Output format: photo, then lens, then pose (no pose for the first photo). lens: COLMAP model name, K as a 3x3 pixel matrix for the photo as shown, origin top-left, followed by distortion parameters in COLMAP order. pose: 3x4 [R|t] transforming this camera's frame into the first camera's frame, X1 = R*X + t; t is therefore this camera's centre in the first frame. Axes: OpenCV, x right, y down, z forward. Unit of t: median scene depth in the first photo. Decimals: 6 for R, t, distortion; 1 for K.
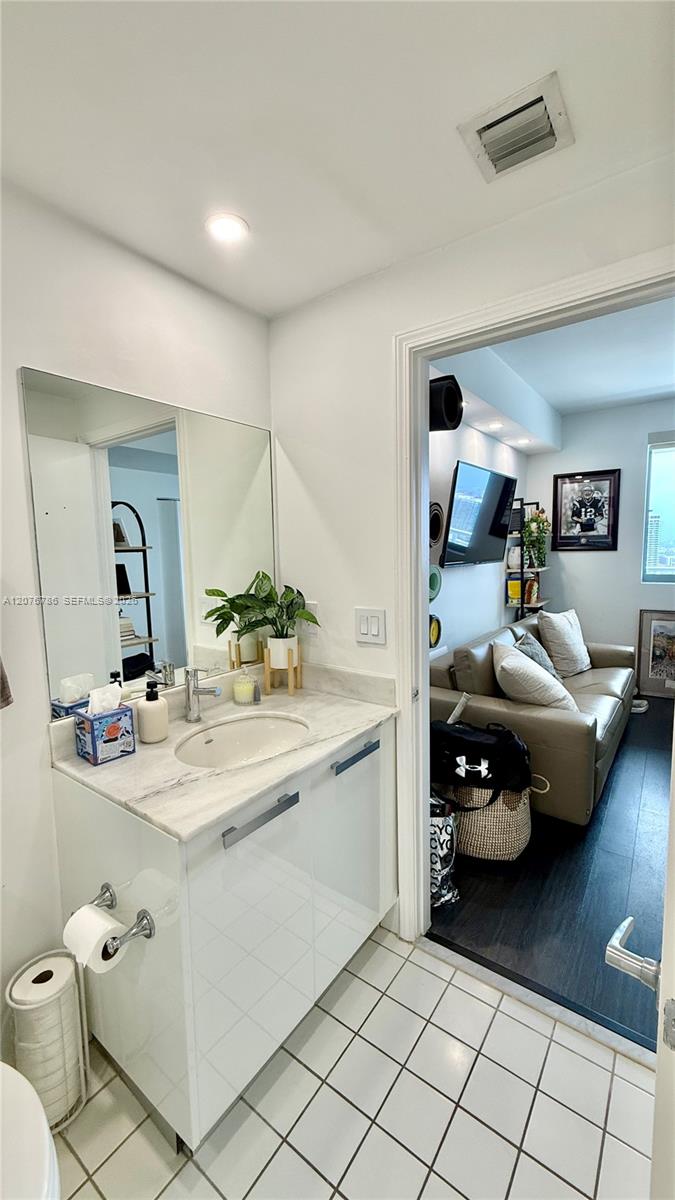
lens RADIAL K [[480.1, 0, 340.0], [0, 480.1, 594.5], [0, 0, 1]] dist [0.001137, 0.000007]
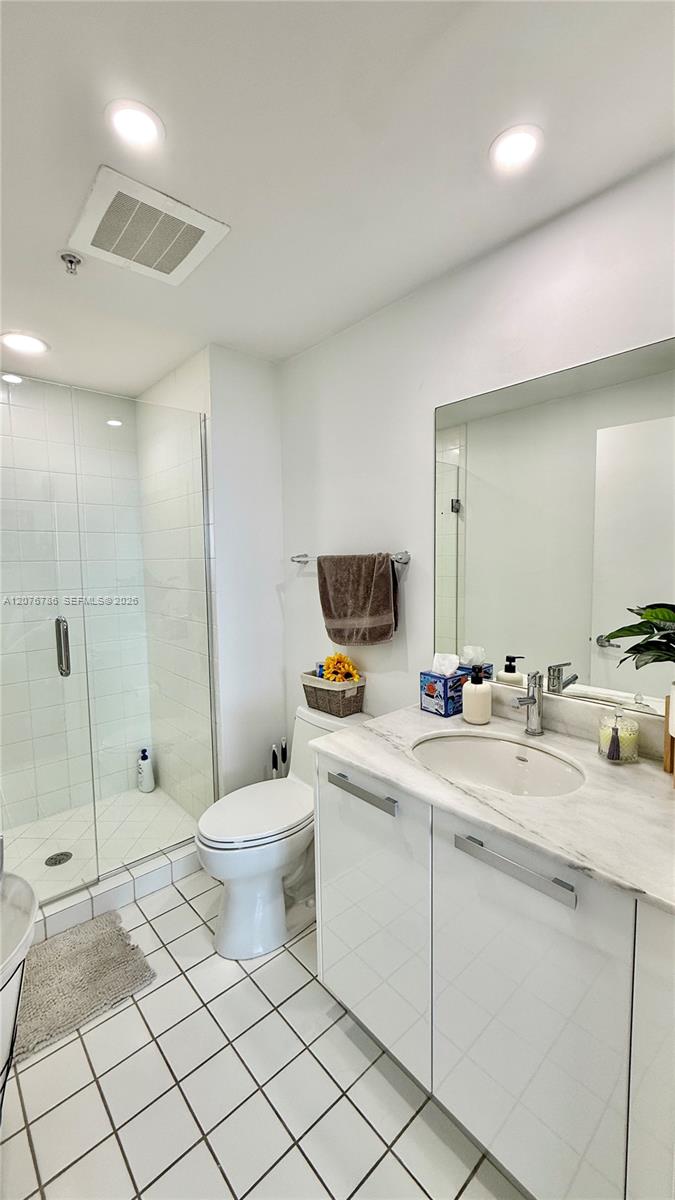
lens RADIAL K [[480.1, 0, 339.6], [0, 480.1, 597.8], [0, 0, 1]] dist [0.001137, 0.000007]
pose [[-0.207349, 0.100891, -0.973051, 0.731511], [-0.081765, 0.989400, 0.120010, -0.072417], [0.974844, 0.104445, -0.196902, 0.976689]]
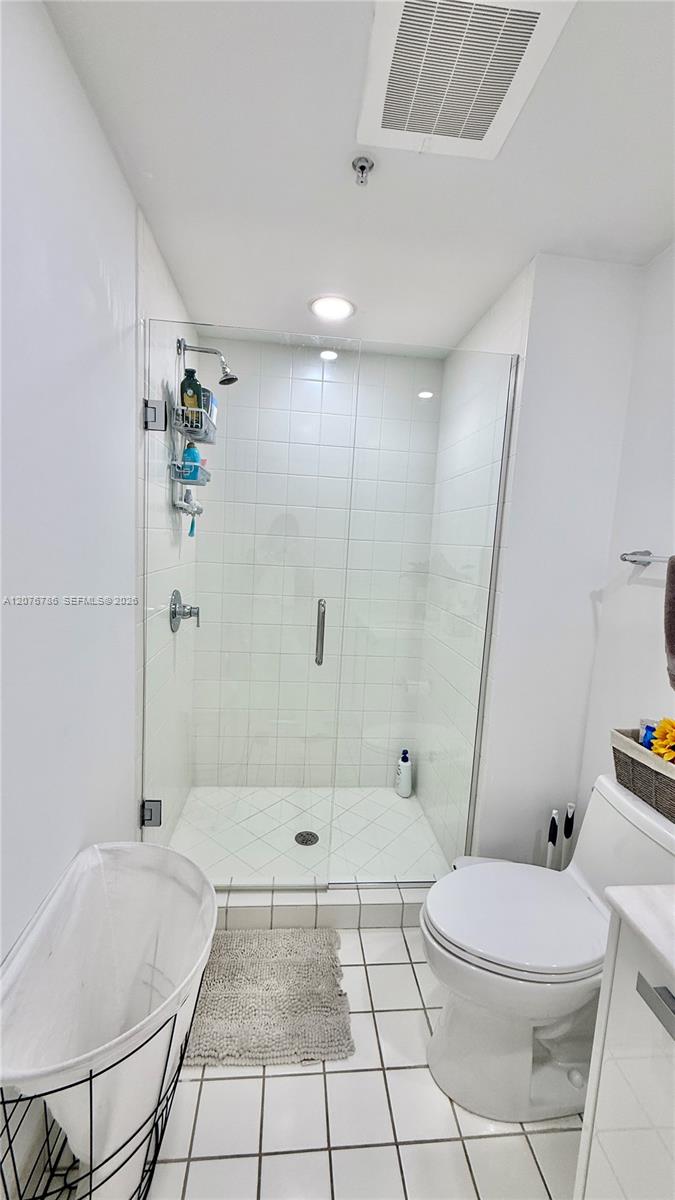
lens RADIAL K [[480.1, 0, 333.7], [0, 480.1, 597.5], [0, 0, 1]] dist [0.001137, 0.000007]
pose [[-0.751367, 0.057867, -0.657342, 0.520136], [-0.107287, 0.972181, 0.208216, -0.065387], [0.651104, 0.226971, -0.724256, 0.910980]]
